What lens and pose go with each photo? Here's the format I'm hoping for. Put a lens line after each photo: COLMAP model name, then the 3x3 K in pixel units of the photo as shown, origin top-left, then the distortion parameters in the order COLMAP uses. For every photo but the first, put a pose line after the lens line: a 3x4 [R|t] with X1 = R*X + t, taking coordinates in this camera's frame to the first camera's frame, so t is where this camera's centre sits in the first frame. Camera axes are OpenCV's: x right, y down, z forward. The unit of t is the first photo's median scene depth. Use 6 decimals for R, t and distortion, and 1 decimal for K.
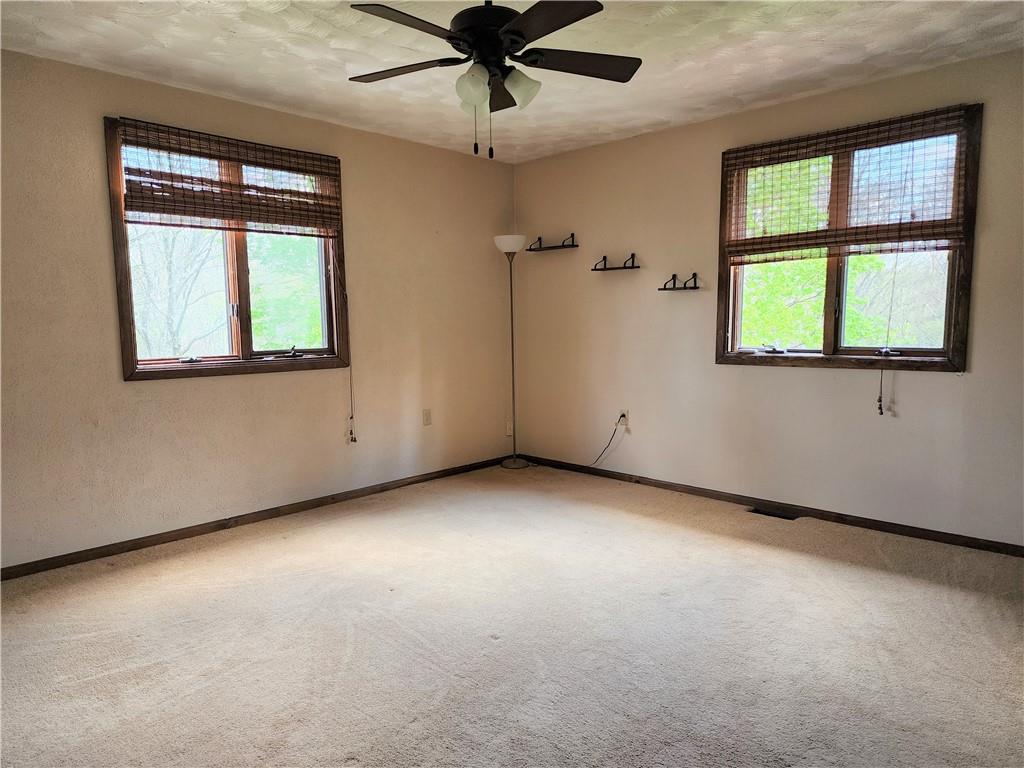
lens RADIAL K [[694.0, 0, 509.1], [0, 694.0, 387.0], [0, 0, 1]] dist [0.077425, -0.059503]
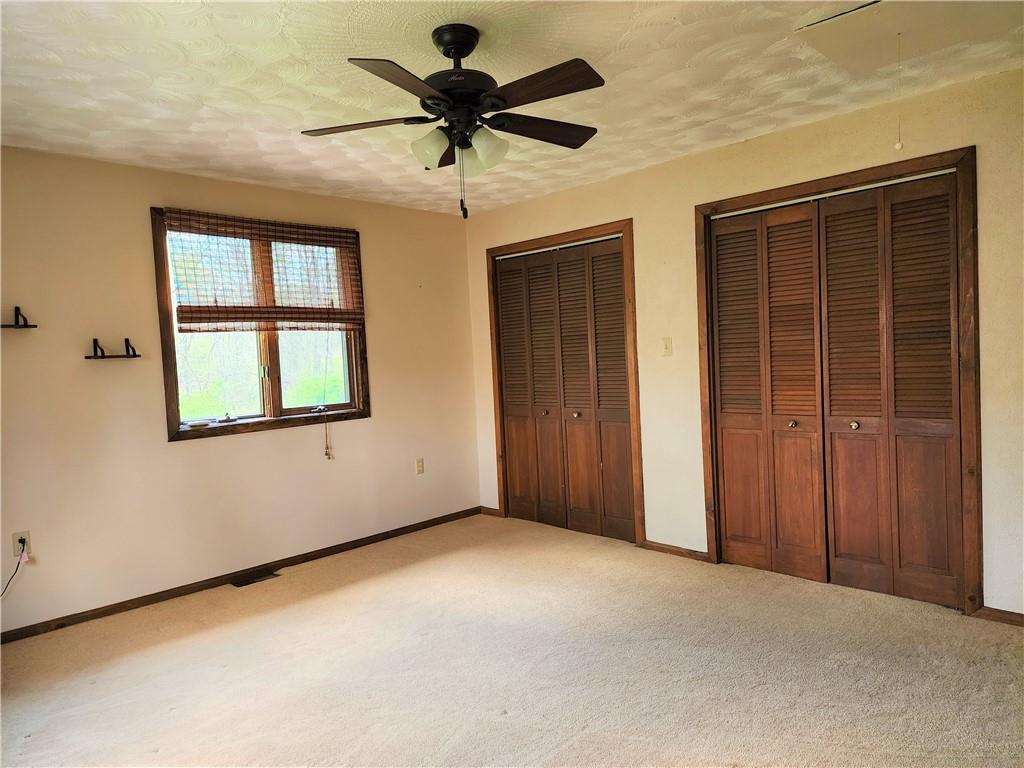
lens RADIAL K [[694.0, 0, 508.8], [0, 694.0, 385.6], [0, 0, 1]] dist [0.077425, -0.059503]
pose [[0.003047, -0.031592, 0.999496, -0.650433], [0.146714, 0.988699, 0.030804, -0.075364], [-0.989174, 0.146546, 0.007648, 0.620538]]
